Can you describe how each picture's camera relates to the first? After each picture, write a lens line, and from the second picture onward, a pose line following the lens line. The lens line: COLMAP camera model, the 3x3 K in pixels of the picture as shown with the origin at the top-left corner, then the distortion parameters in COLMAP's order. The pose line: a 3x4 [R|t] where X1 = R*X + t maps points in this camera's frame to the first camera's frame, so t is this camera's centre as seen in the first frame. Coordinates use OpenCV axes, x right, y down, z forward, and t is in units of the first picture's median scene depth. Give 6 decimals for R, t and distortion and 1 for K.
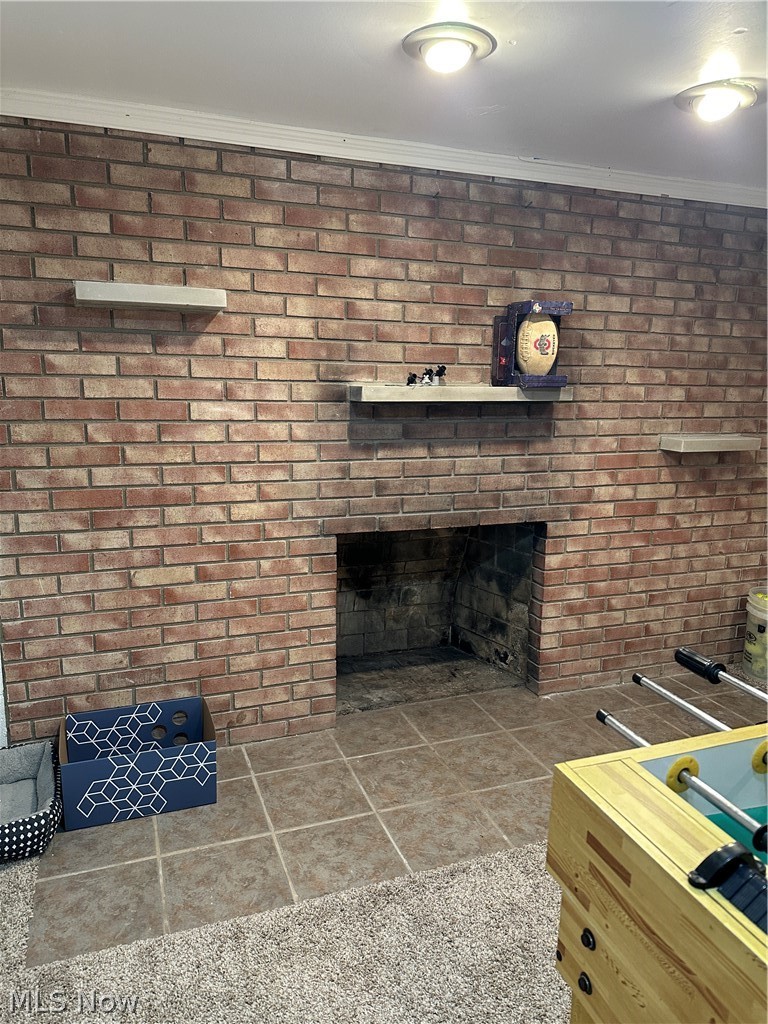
lens RADIAL K [[708.1, 0, 384.0], [0, 708.1, 512.0], [0, 0, 1]] dist [0.140254, -0.274783]
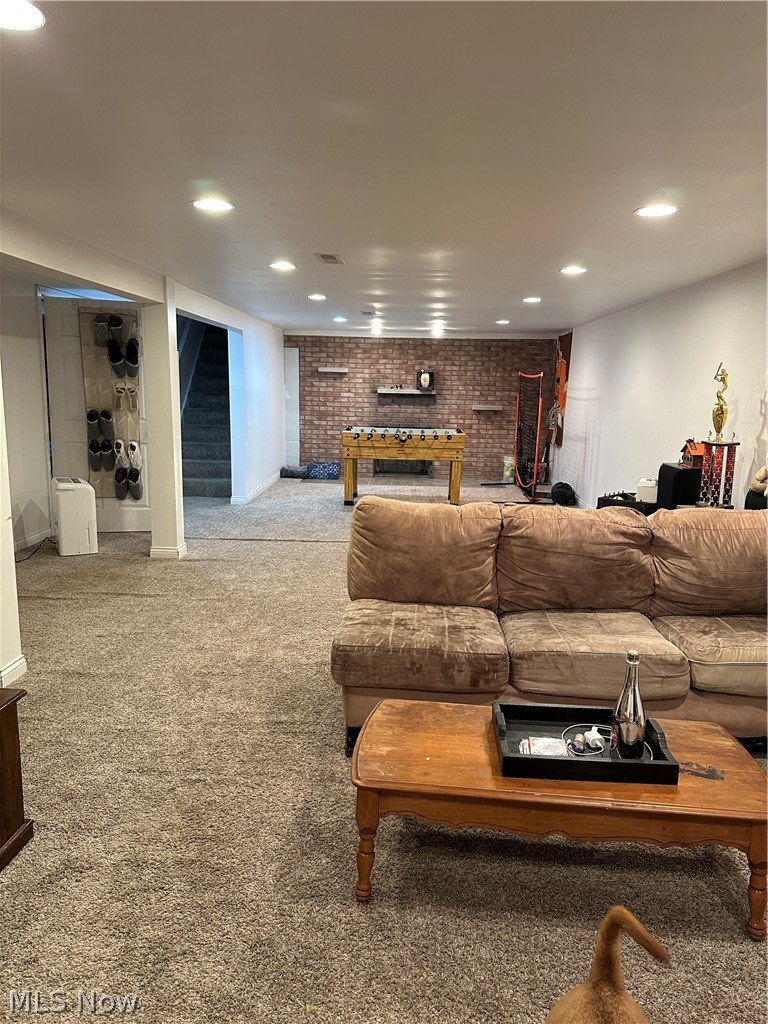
lens RADIAL K [[708.1, 0, 384.0], [0, 708.1, 512.0], [0, 0, 1]] dist [0.140254, -0.274783]
pose [[0.919884, 0.070875, -0.385733, 1.643742], [-0.081616, 0.996597, -0.011519, 0.583168], [0.383604, 0.042078, 0.922538, -2.794392]]
